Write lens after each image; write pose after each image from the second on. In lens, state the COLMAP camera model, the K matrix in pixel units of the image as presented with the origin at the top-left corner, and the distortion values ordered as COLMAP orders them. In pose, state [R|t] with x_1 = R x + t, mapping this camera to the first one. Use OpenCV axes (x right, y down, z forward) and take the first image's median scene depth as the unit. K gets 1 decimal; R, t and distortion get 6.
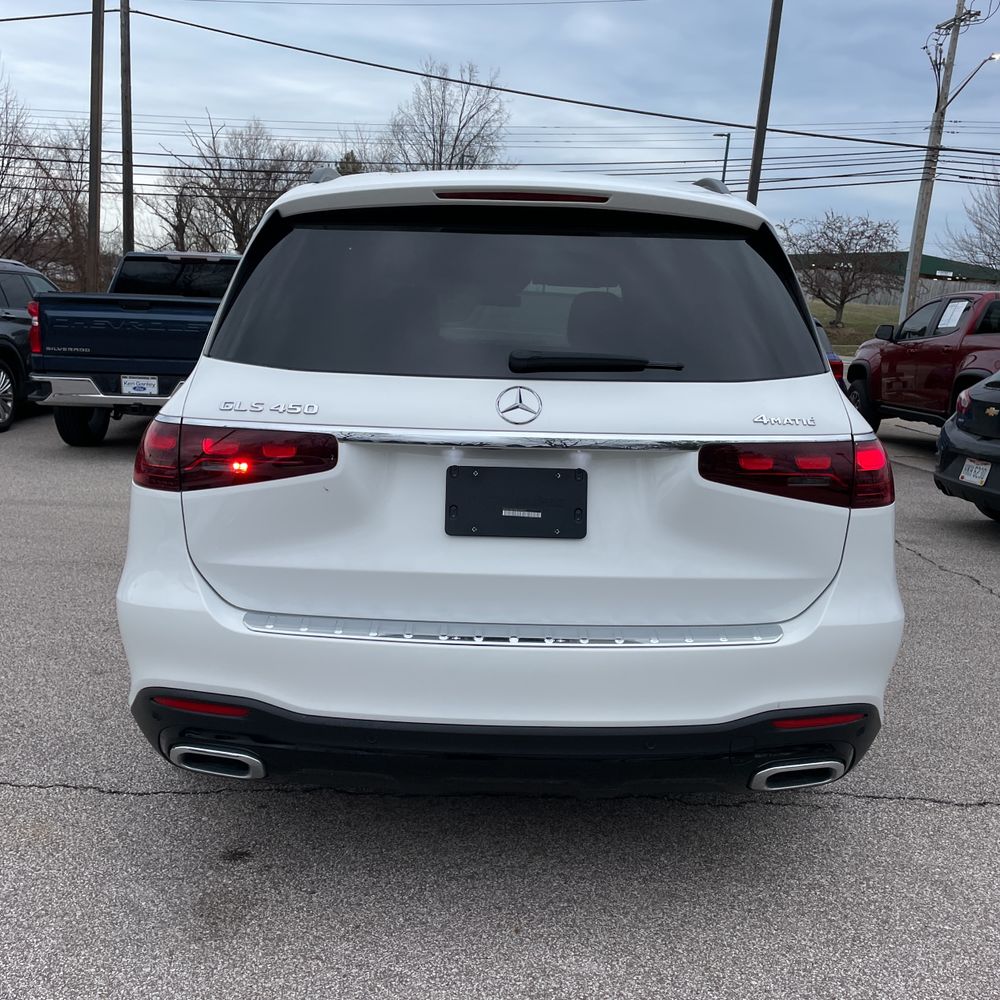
lens RADIAL K [[1049.6, 0, 498.4], [0, 1049.6, 498.0], [0, 0, 1]] dist [0.030646, 0.000000]
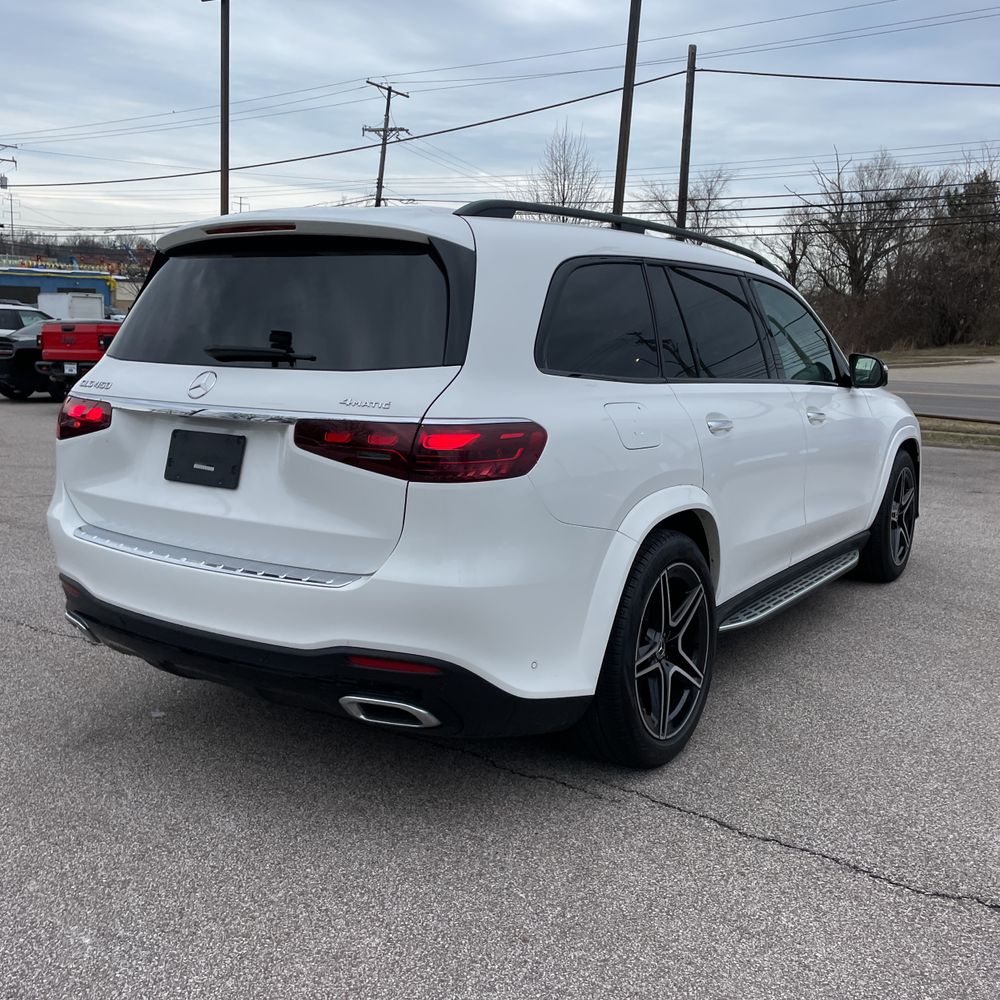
lens RADIAL K [[1049.6, 0, 498.1], [0, 1049.6, 503.8], [0, 0, 1]] dist [0.030646, 0.000000]
pose [[0.818342, 0.074135, -0.569931, 0.336622], [-0.090549, 0.995892, -0.000473, 0.008418], [0.567554, 0.051994, 0.821693, 0.037160]]
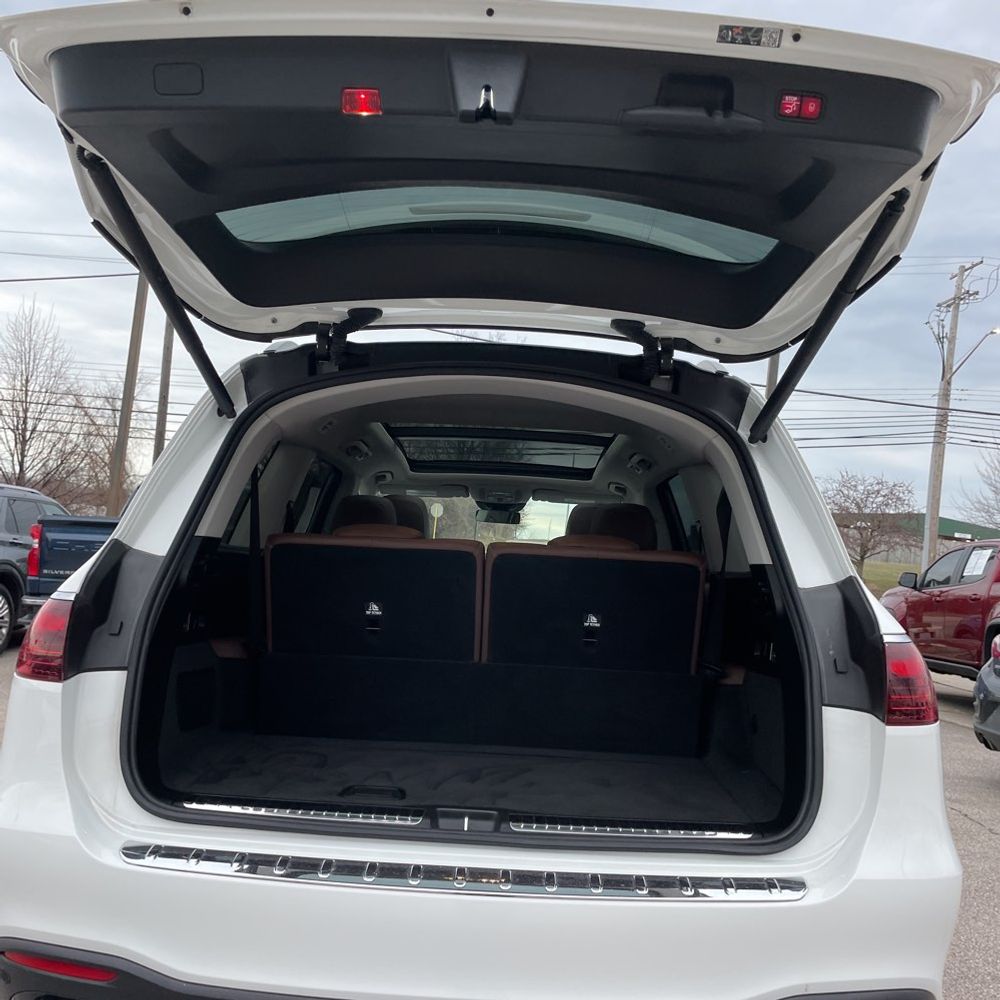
lens RADIAL K [[1049.6, 0, 497.4], [0, 1049.6, 497.4], [0, 0, 1]] dist [0.030646, 0.000000]
pose [[0.999422, 0.024211, -0.023853, 0.013609], [-0.029150, 0.971478, -0.235330, 0.009703], [0.017475, 0.235889, 0.971623, 0.042733]]
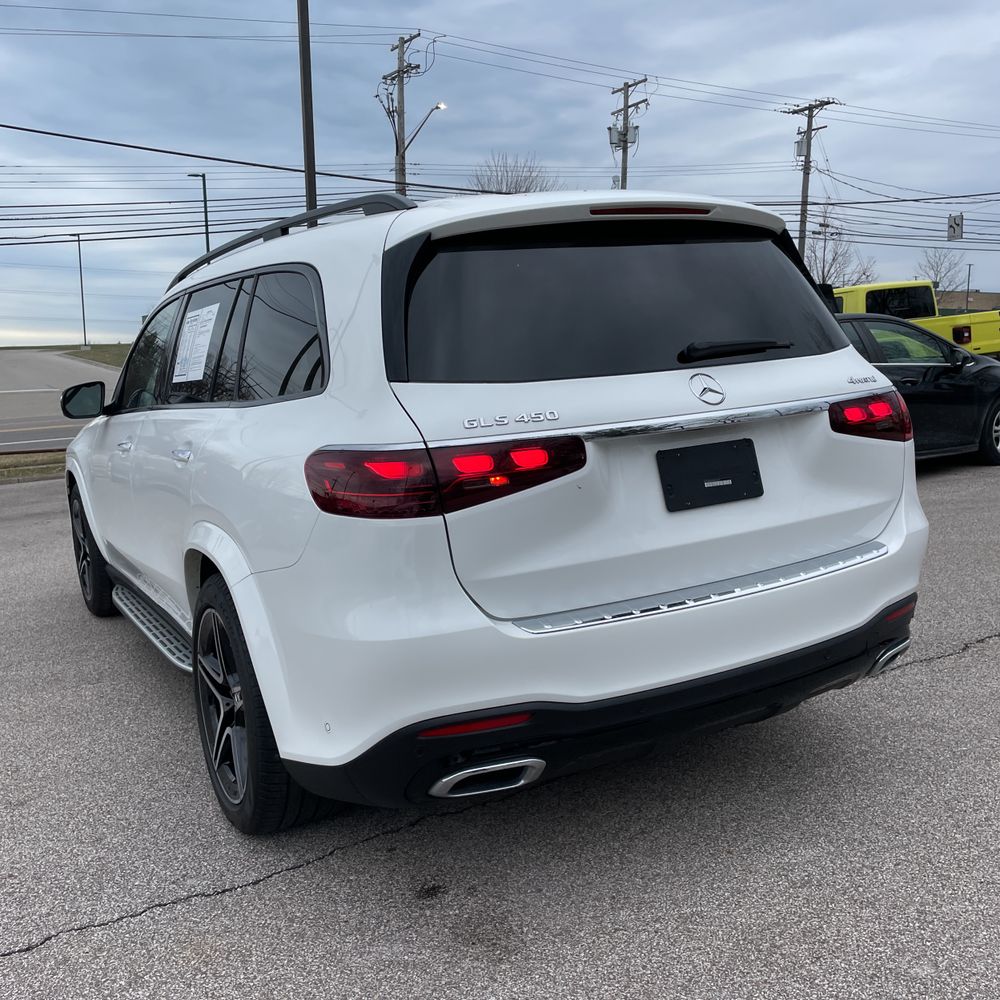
lens RADIAL K [[1049.6, 0, 522.0], [0, 1049.6, 518.6], [0, 0, 1]] dist [0.030646, 0.000000]
pose [[0.854909, -0.168659, 0.490597, -0.226995], [0.177772, 0.983662, 0.028382, -0.005537], [-0.487368, 0.062951, 0.870925, 0.032224]]
